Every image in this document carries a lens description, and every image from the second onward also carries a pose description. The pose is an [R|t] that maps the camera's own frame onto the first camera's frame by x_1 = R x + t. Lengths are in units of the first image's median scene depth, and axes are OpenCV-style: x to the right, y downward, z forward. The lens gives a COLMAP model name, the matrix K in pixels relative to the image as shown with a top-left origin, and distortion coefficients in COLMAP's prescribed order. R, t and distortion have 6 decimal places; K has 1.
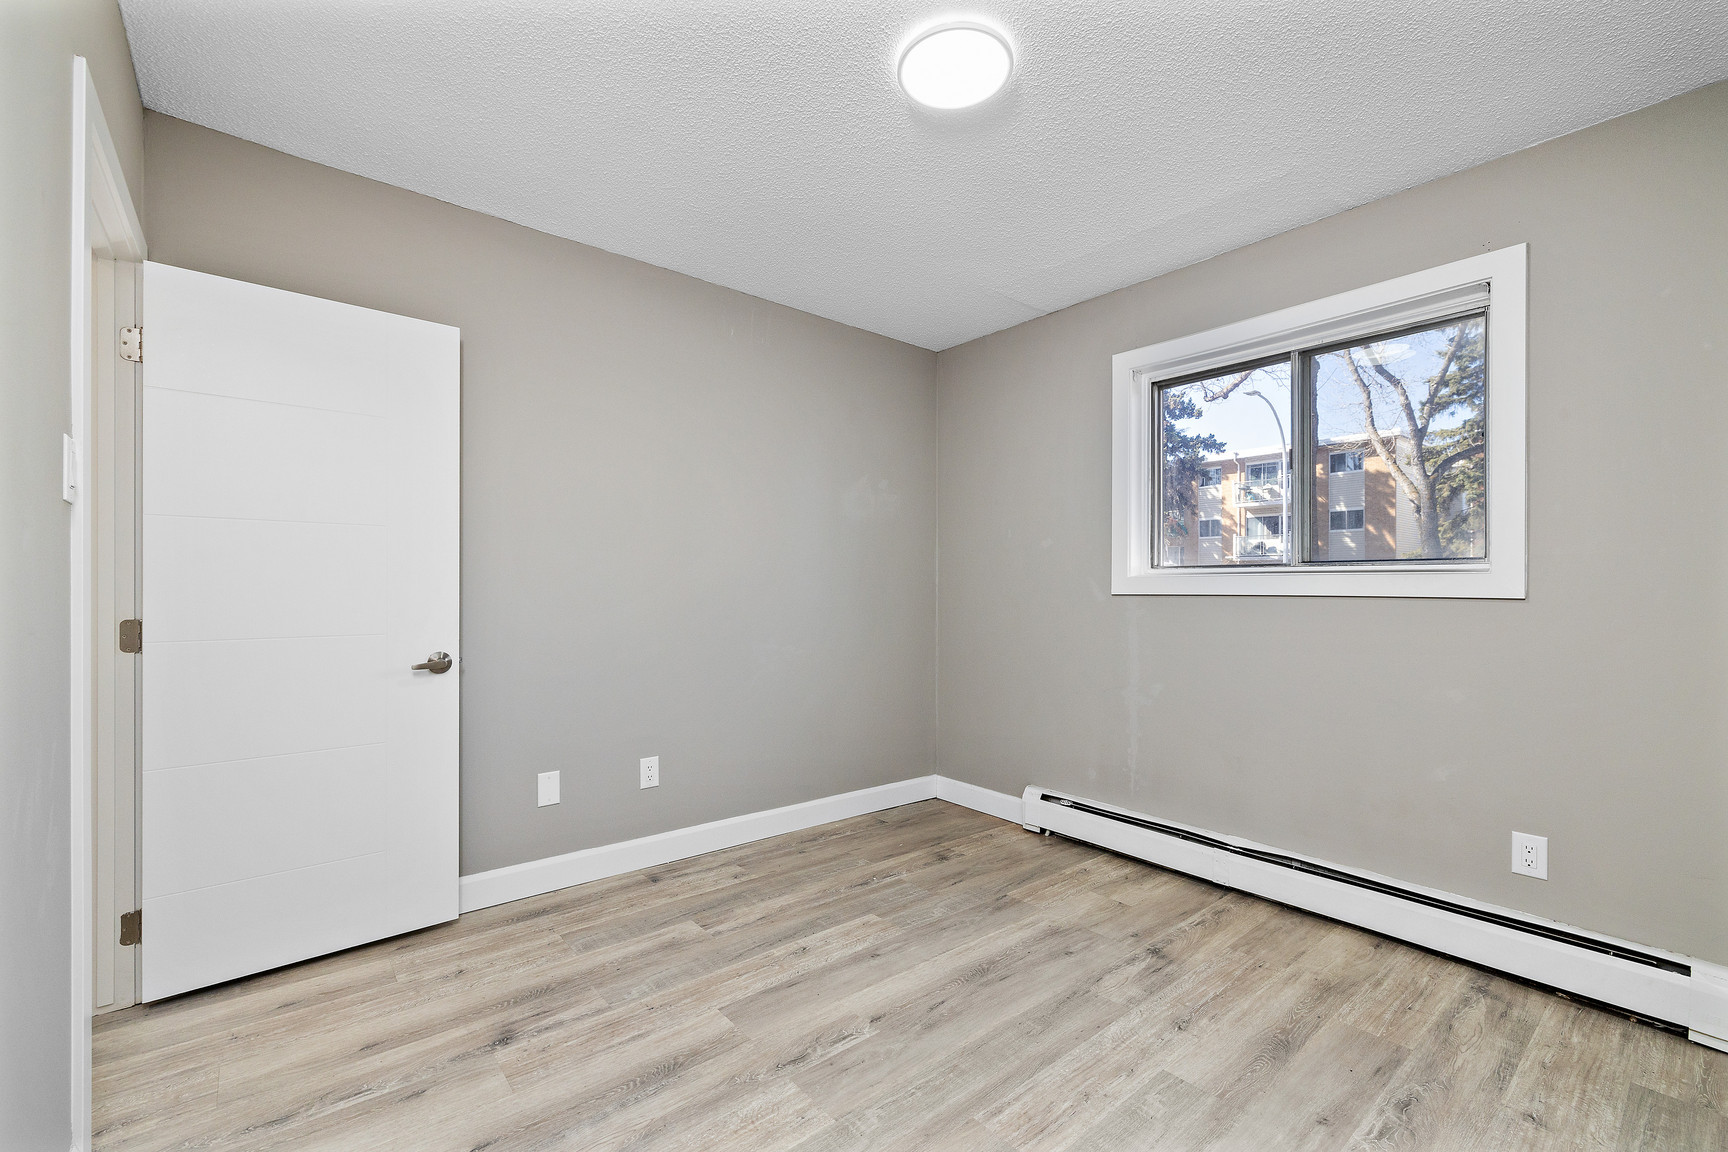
lens RADIAL K [[728.6, 0, 862.6], [0, 728.6, 578.8], [0, 0, 1]] dist [0.002090, 0.000074]
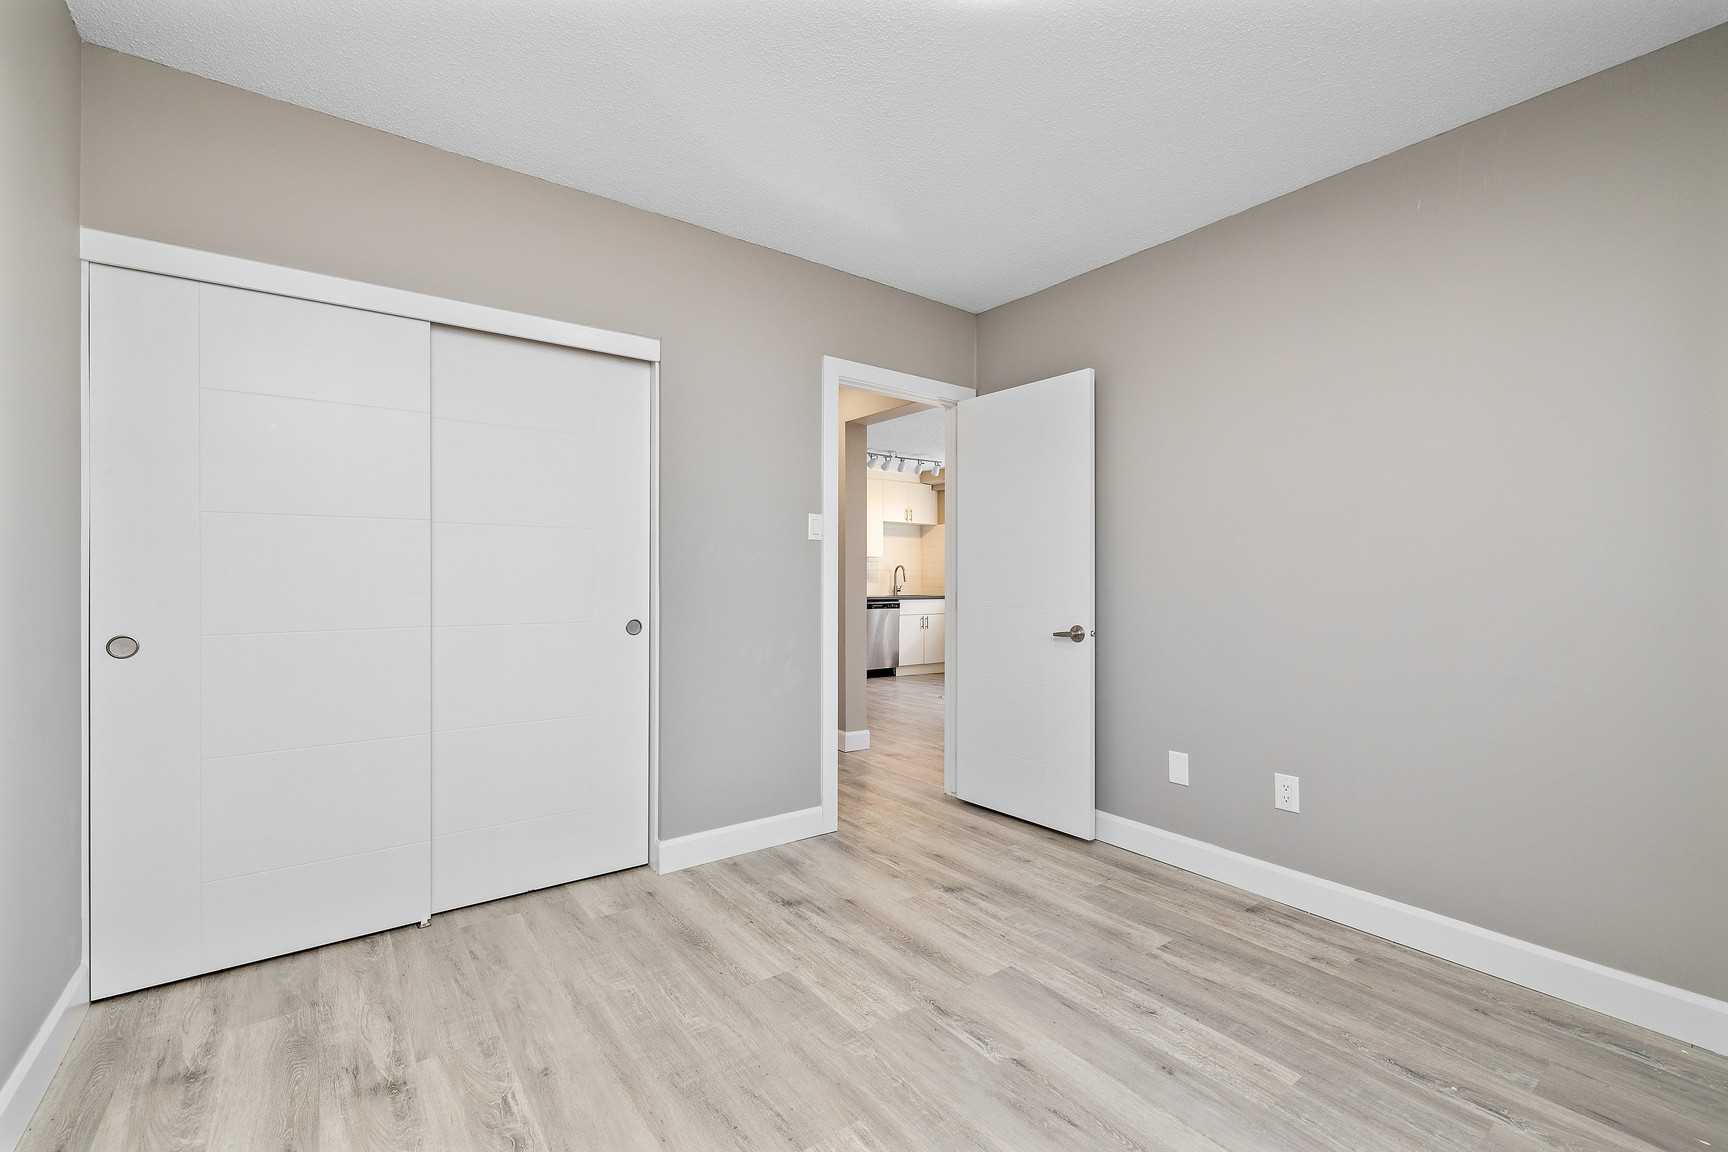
lens RADIAL K [[728.6, 0, 862.6], [0, 728.6, 578.8], [0, 0, 1]] dist [0.002090, 0.000074]
pose [[-0.050081, -0.004499, -0.998735, 0.698655], [0.007043, 0.999963, -0.004858, 0.021075], [0.998720, -0.007277, -0.050047, 0.666670]]
